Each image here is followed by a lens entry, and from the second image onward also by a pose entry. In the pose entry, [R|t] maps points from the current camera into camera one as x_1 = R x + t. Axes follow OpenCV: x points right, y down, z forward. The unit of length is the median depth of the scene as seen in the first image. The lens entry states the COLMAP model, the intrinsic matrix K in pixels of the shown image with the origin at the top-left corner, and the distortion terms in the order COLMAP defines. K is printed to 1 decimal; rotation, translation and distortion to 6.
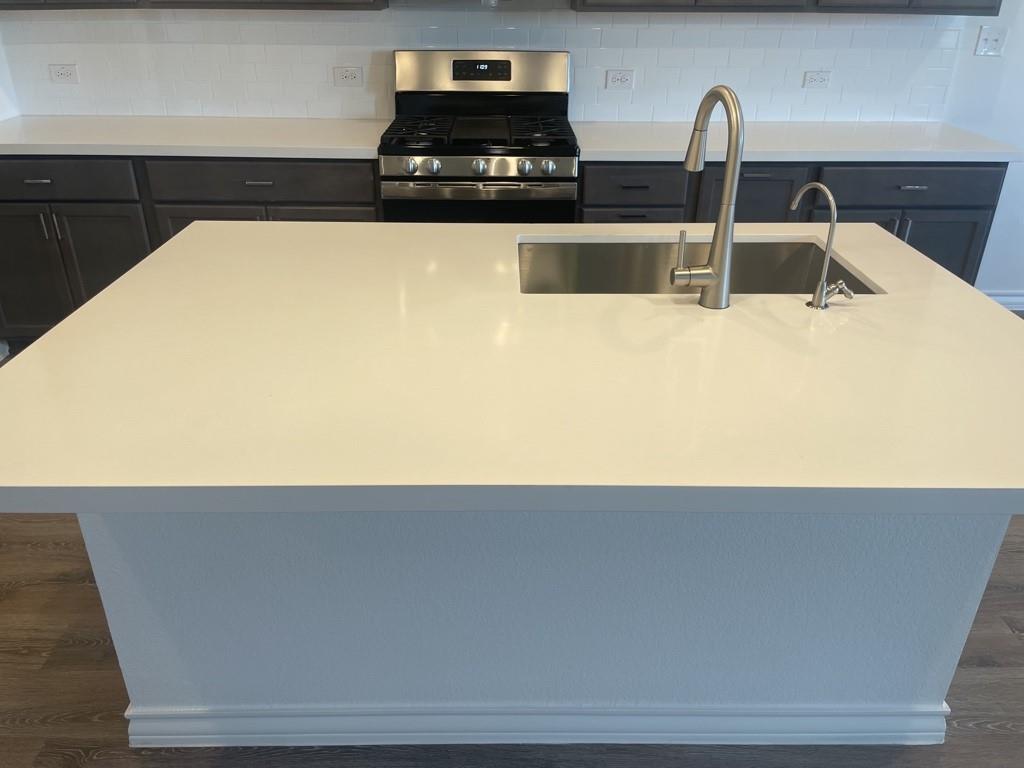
lens RADIAL K [[772.6, 0, 512.0], [0, 772.6, 384.0], [0, 0, 1]] dist [0.042649, -0.061682]
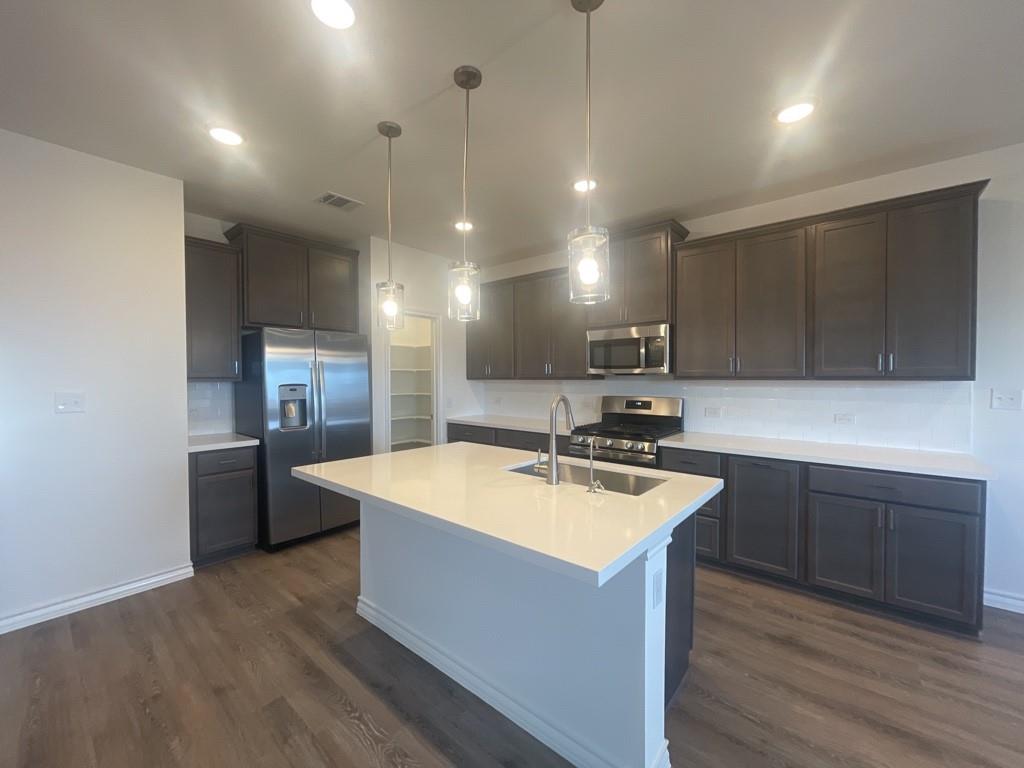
lens RADIAL K [[412.8, 0, 507.6], [0, 412.8, 384.6], [0, 0, 1]] dist [-0.001989, -0.000062]
pose [[0.754175, 0.004128, -0.656661, 0.484881], [-0.295223, 0.895357, -0.333435, 0.040380], [0.586570, 0.445330, 0.676474, -0.019880]]
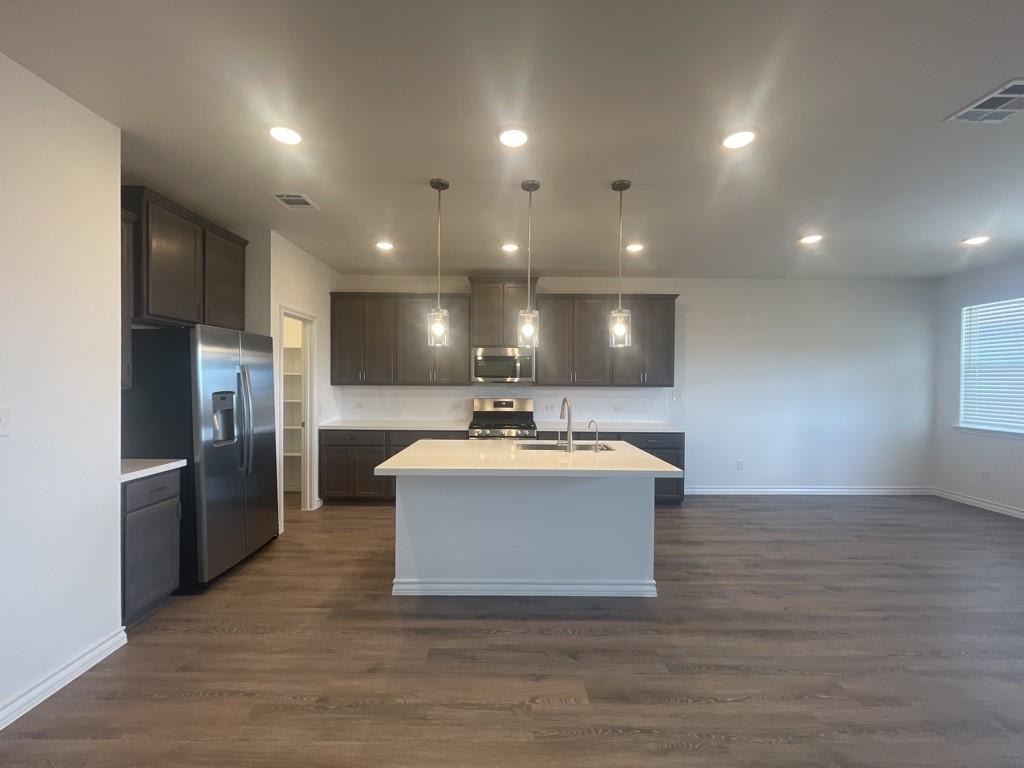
lens RADIAL K [[412.8, 0, 507.6], [0, 412.8, 384.6], [0, 0, 1]] dist [-0.001989, -0.000062]
pose [[0.999952, -0.000430, -0.009748, -0.008544], [-0.004016, 0.892370, -0.451286, 0.254780], [0.008893, 0.451304, 0.892326, -0.465154]]
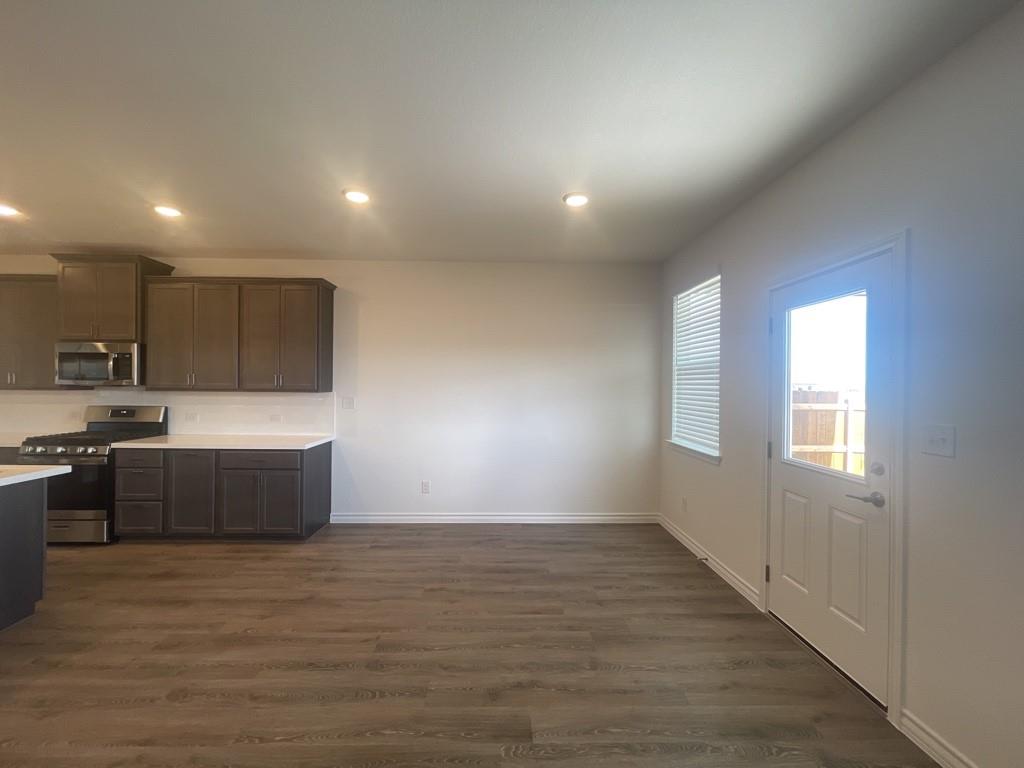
lens RADIAL K [[412.8, 0, 507.6], [0, 412.8, 384.6], [0, 0, 1]] dist [-0.001989, -0.000062]
pose [[0.999941, 0.002593, 0.010580, 1.232859], [0.002588, 0.886886, -0.461981, 0.114010], [-0.010581, 0.461981, 0.886827, -0.188506]]
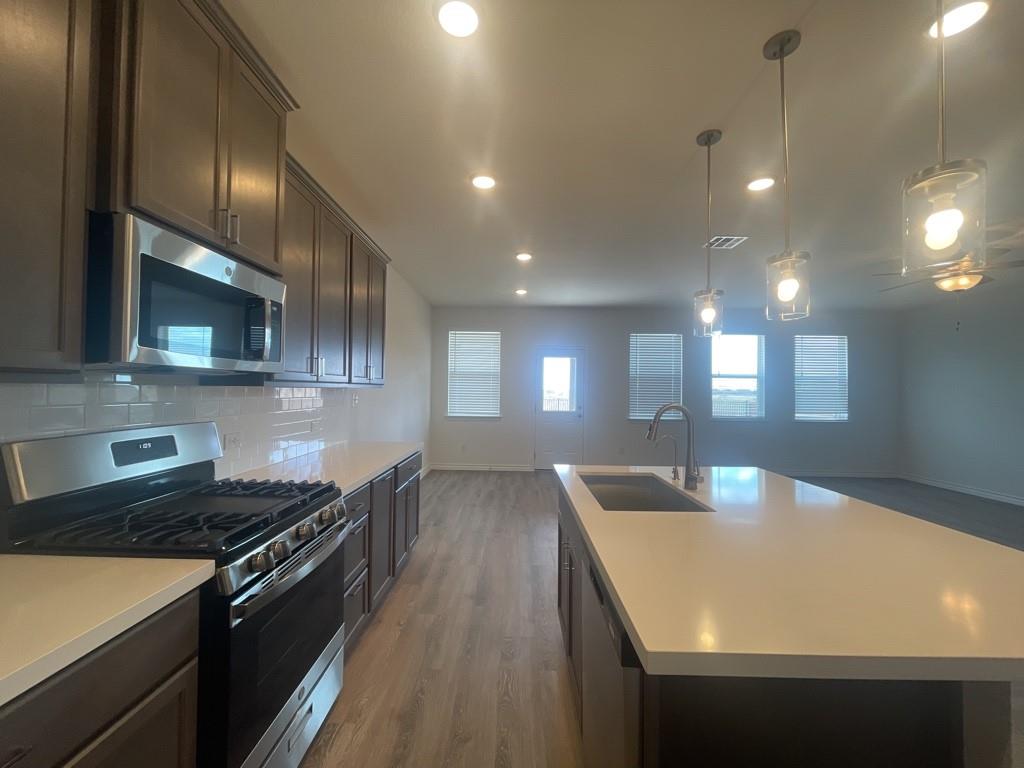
lens RADIAL K [[418.5, 0, 508.3], [0, 418.5, 381.0], [0, 0, 1]] dist [-0.001091, -0.000180]
pose [[0.029849, 0.012568, 0.999475, -0.527291], [0.448027, 0.893681, -0.024617, -0.311040], [-0.893522, 0.448526, 0.021045, 0.665719]]
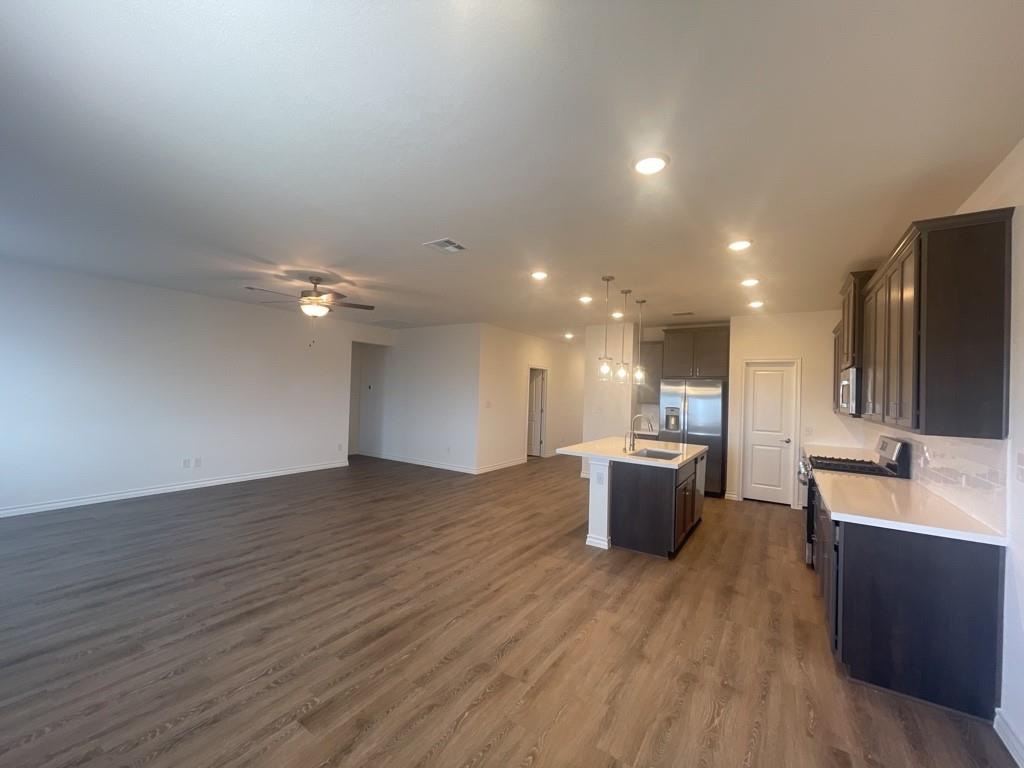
lens RADIAL K [[412.8, 0, 507.6], [0, 412.8, 384.6], [0, 0, 1]] dist [-0.001989, -0.000062]
pose [[-0.565045, -0.037097, -0.824226, 1.624129], [-0.411351, 0.878639, 0.242454, -0.438815], [0.715203, 0.476044, -0.511730, 0.831059]]
